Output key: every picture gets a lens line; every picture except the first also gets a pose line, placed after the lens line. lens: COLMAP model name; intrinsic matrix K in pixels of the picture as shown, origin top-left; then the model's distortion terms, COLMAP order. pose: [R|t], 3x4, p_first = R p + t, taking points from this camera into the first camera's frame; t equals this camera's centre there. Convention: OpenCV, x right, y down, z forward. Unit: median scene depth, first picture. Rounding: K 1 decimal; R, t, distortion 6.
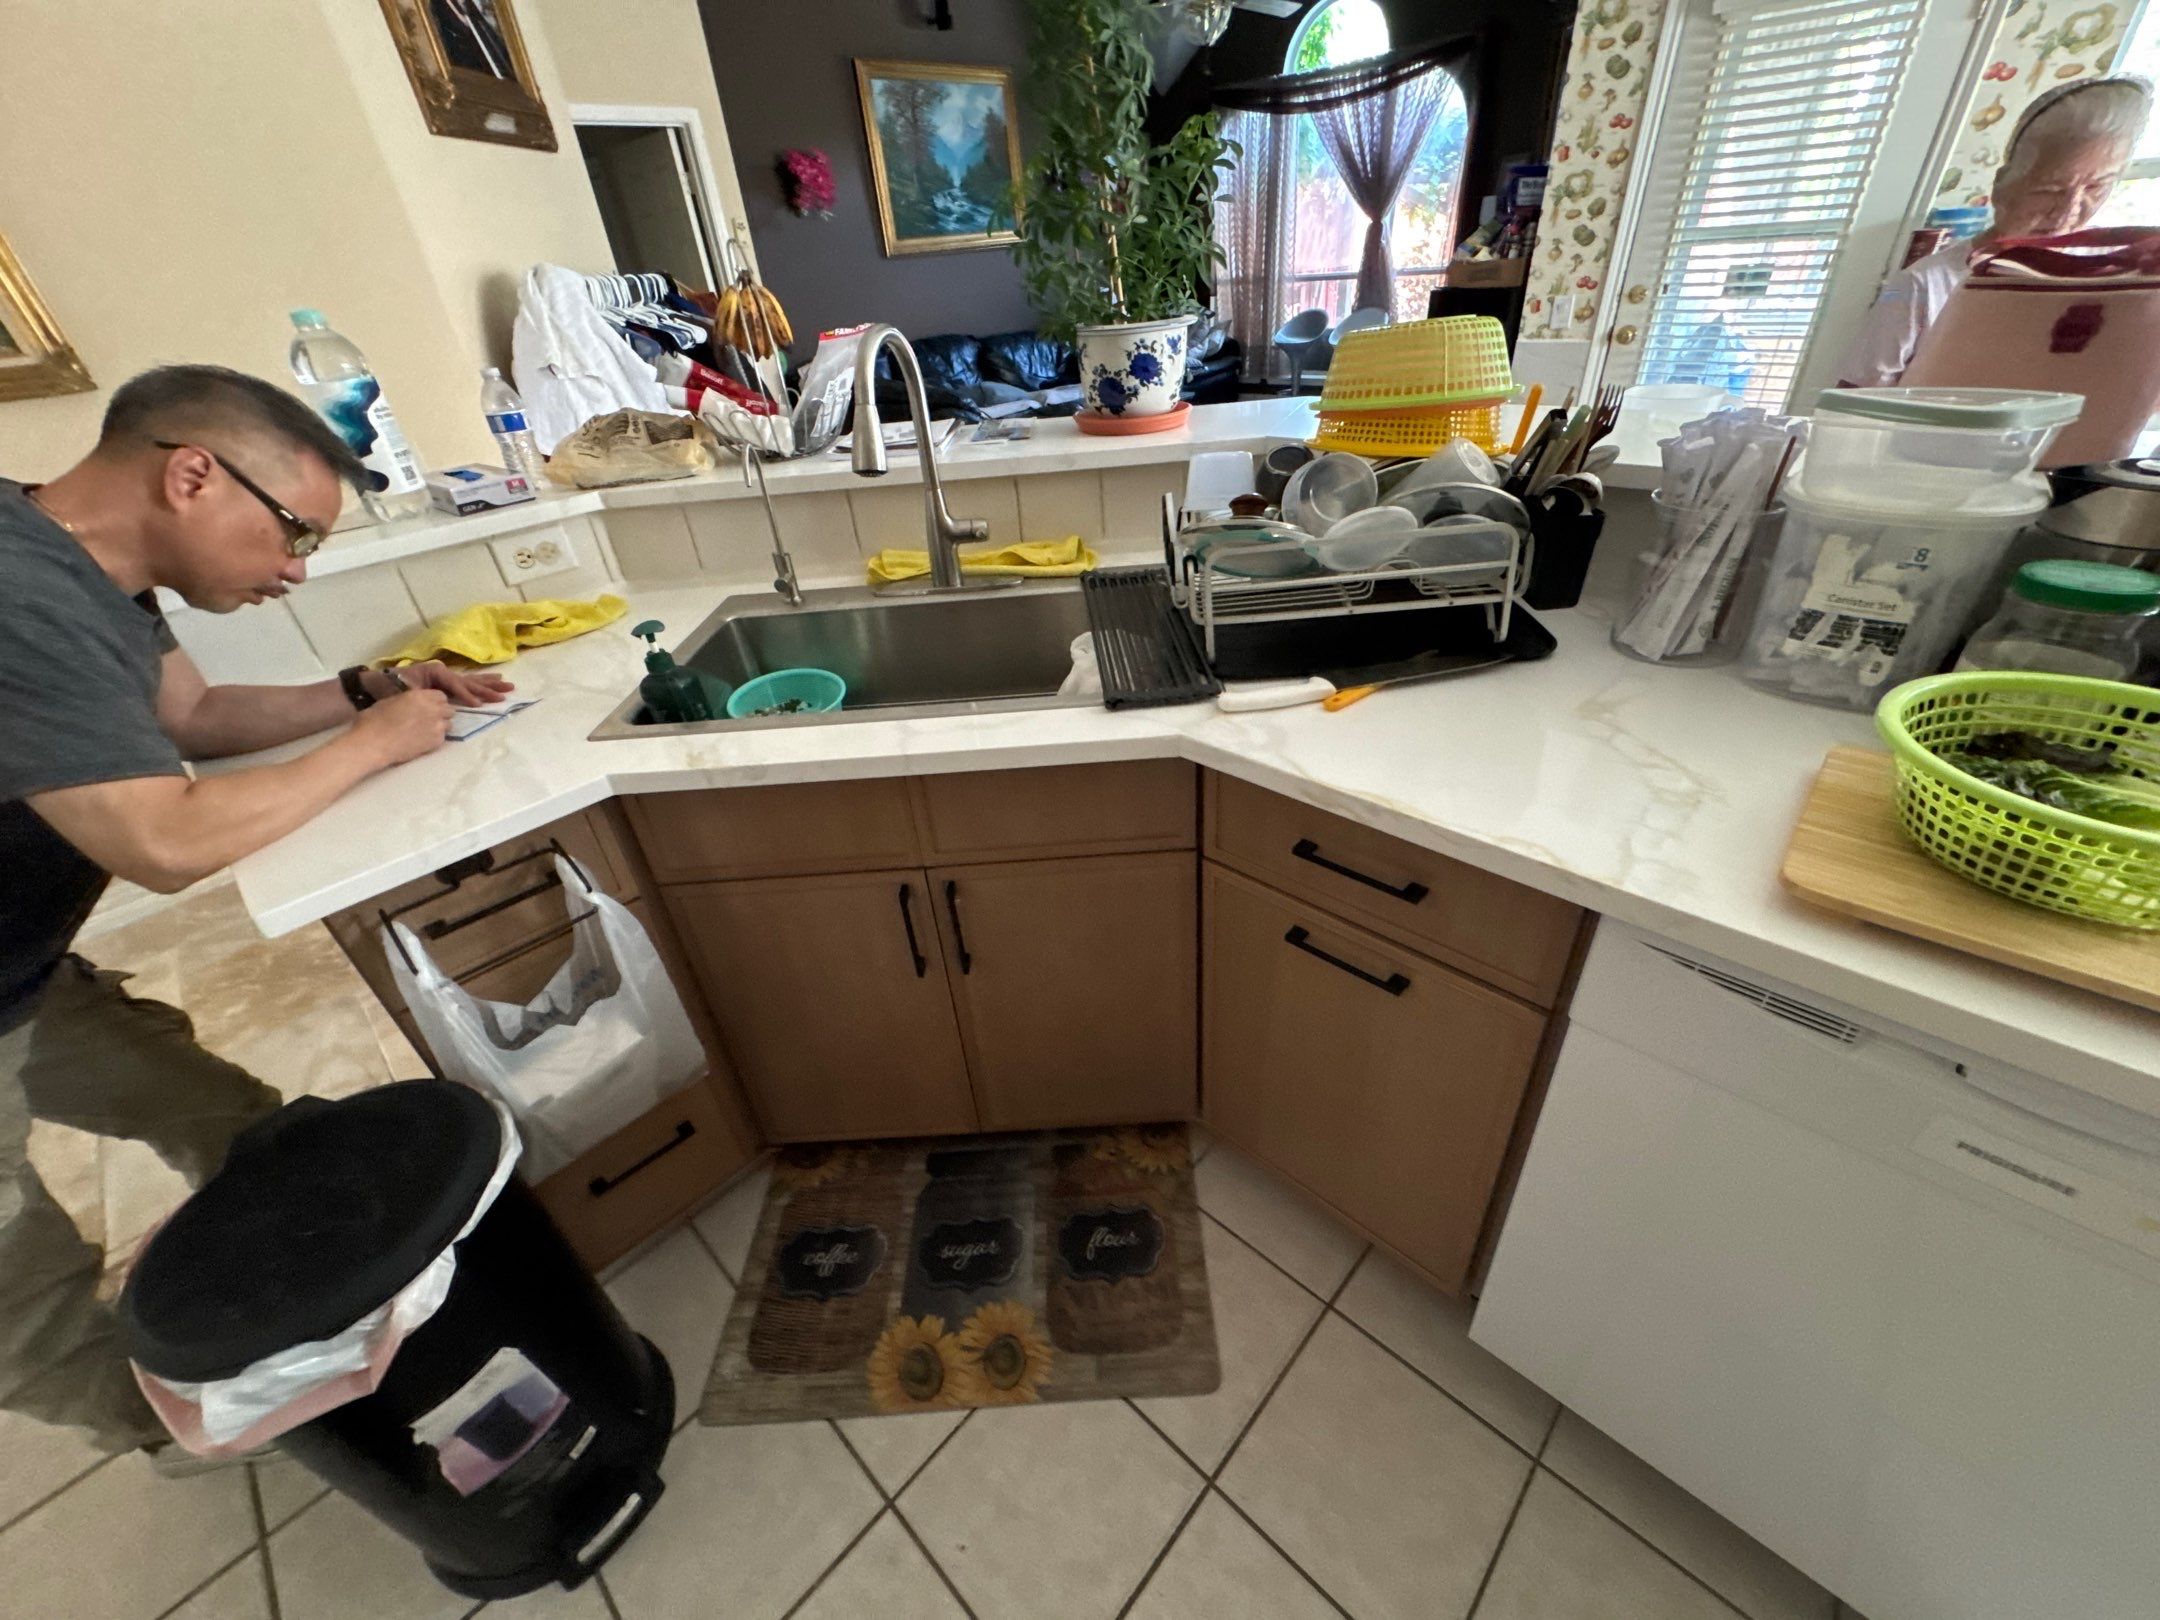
lens RADIAL K [[860.8, 0, 1078.4], [0, 860.8, 809.1], [0, 0, 1]] dist [0.001865, -0.000185]
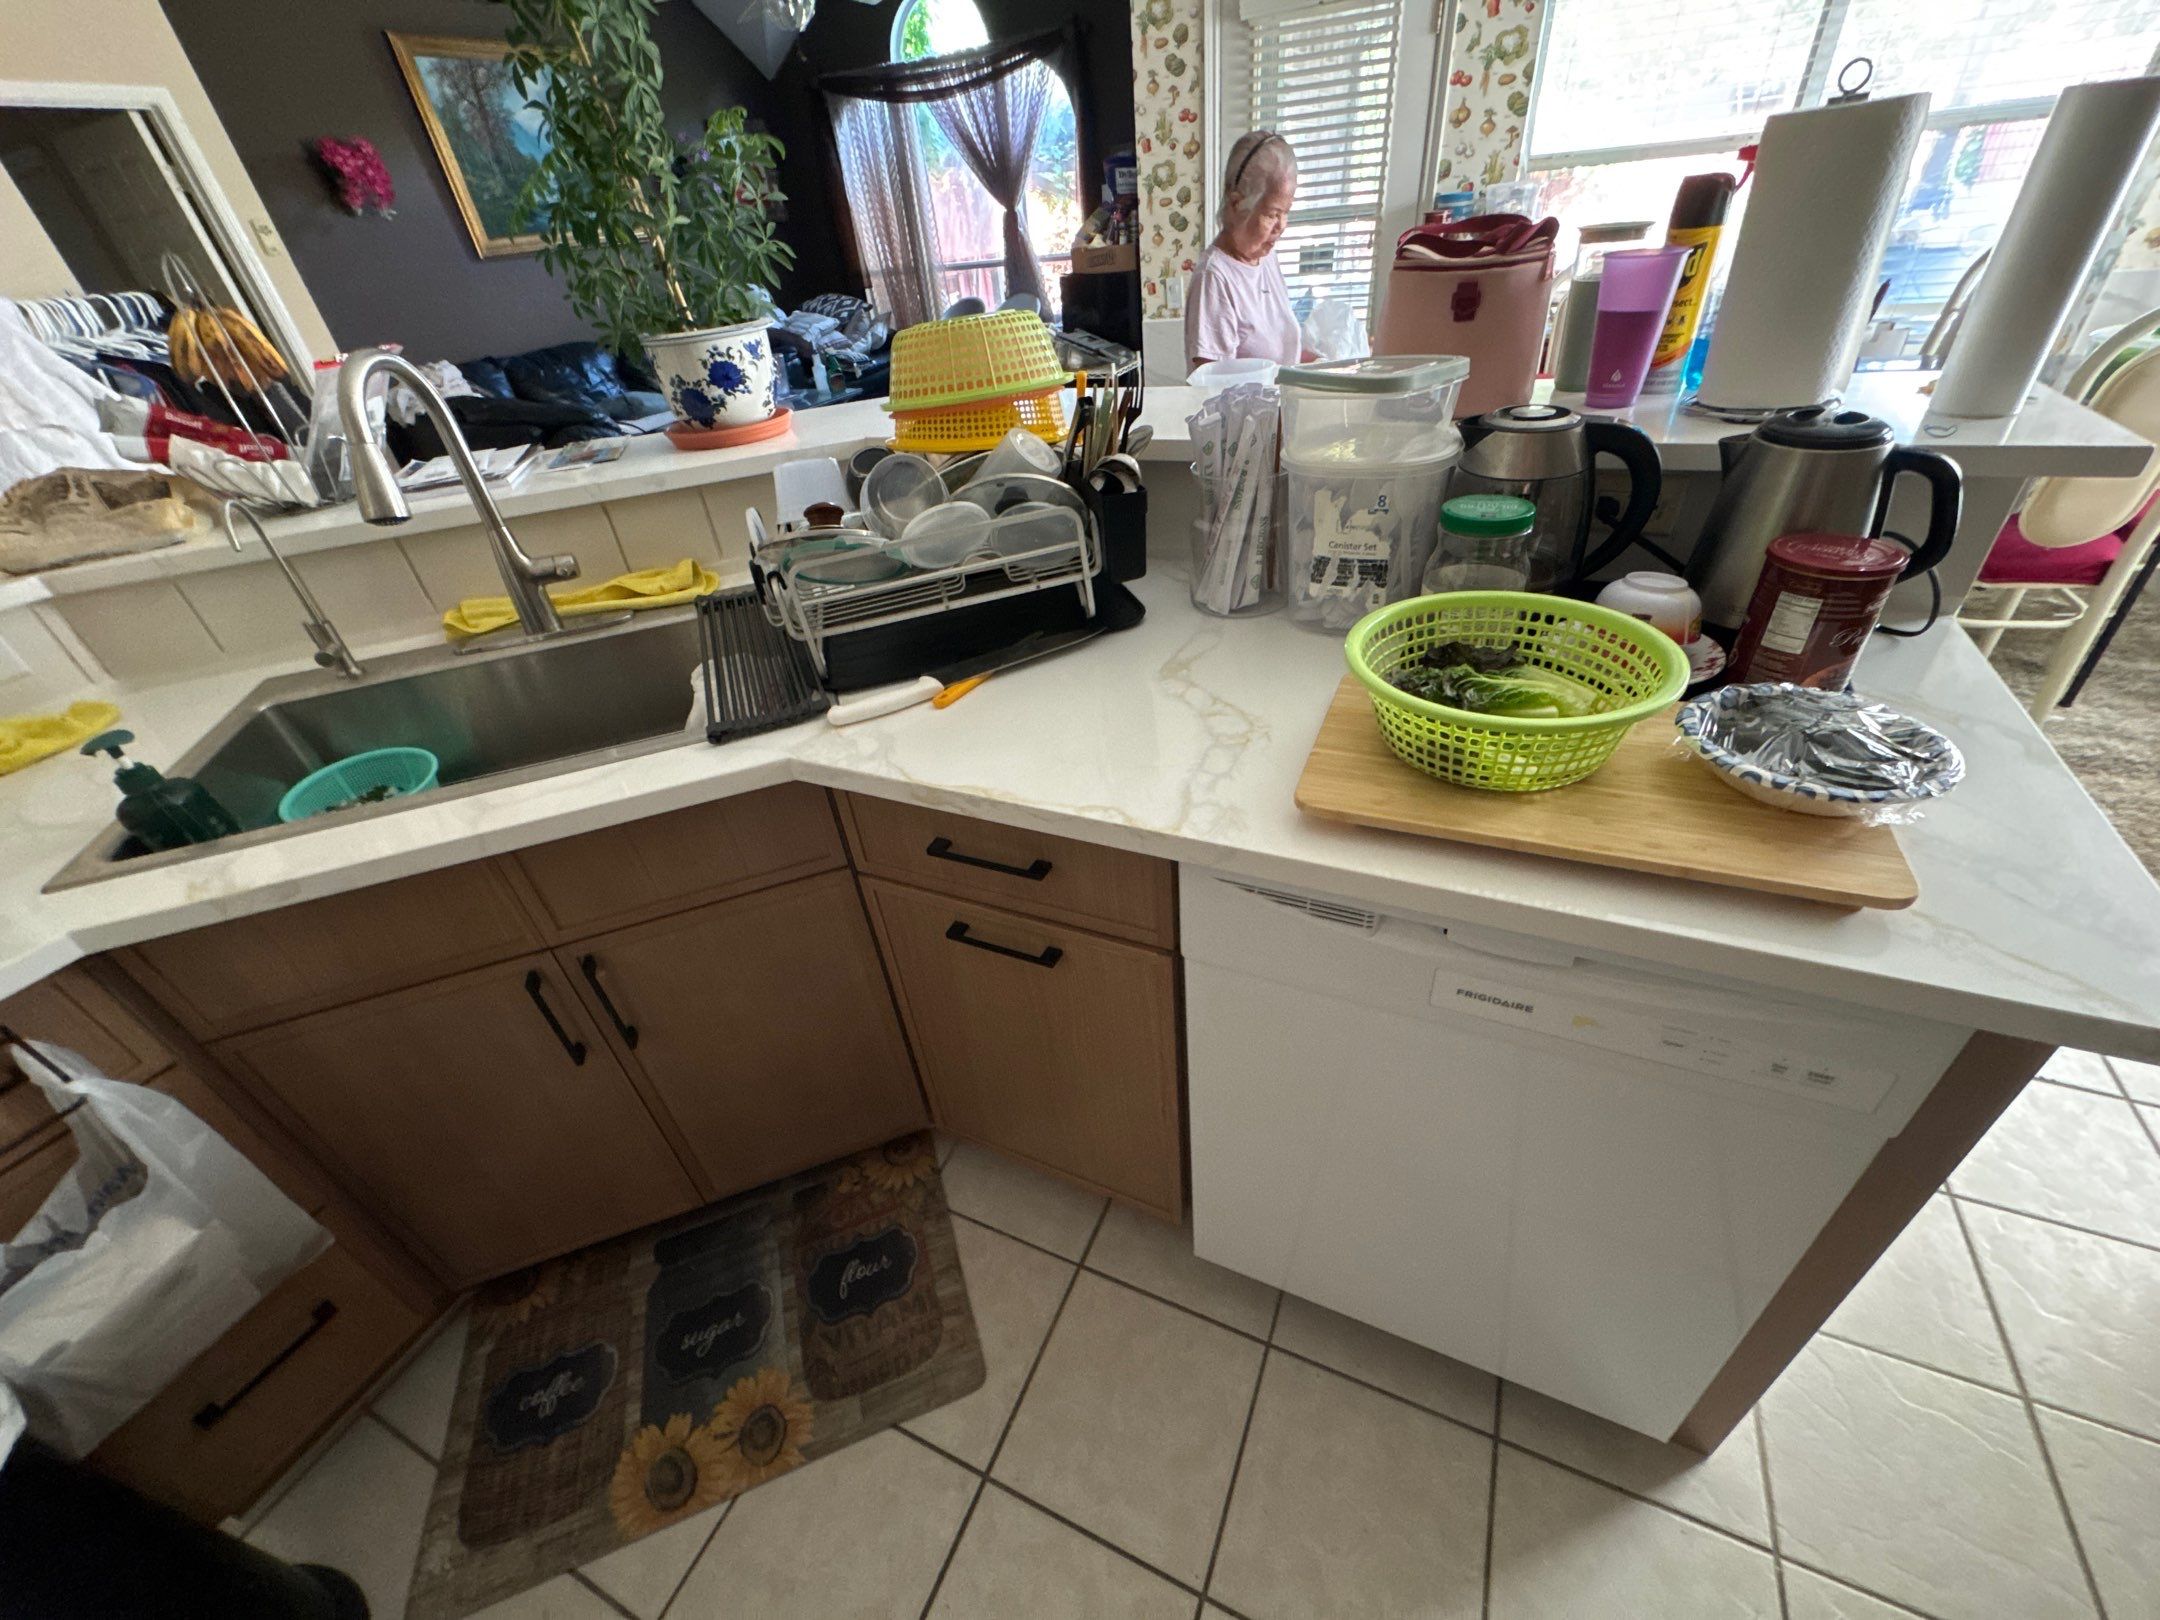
lens RADIAL K [[860.8, 0, 1075.4], [0, 860.8, 809.8], [0, 0, 1]] dist [0.001865, -0.000185]
pose [[0.948852, -0.192114, 0.250544, 0.124551], [0.189657, 0.981256, 0.034149, -0.000917], [-0.252409, 0.015115, 0.967503, -0.013658]]
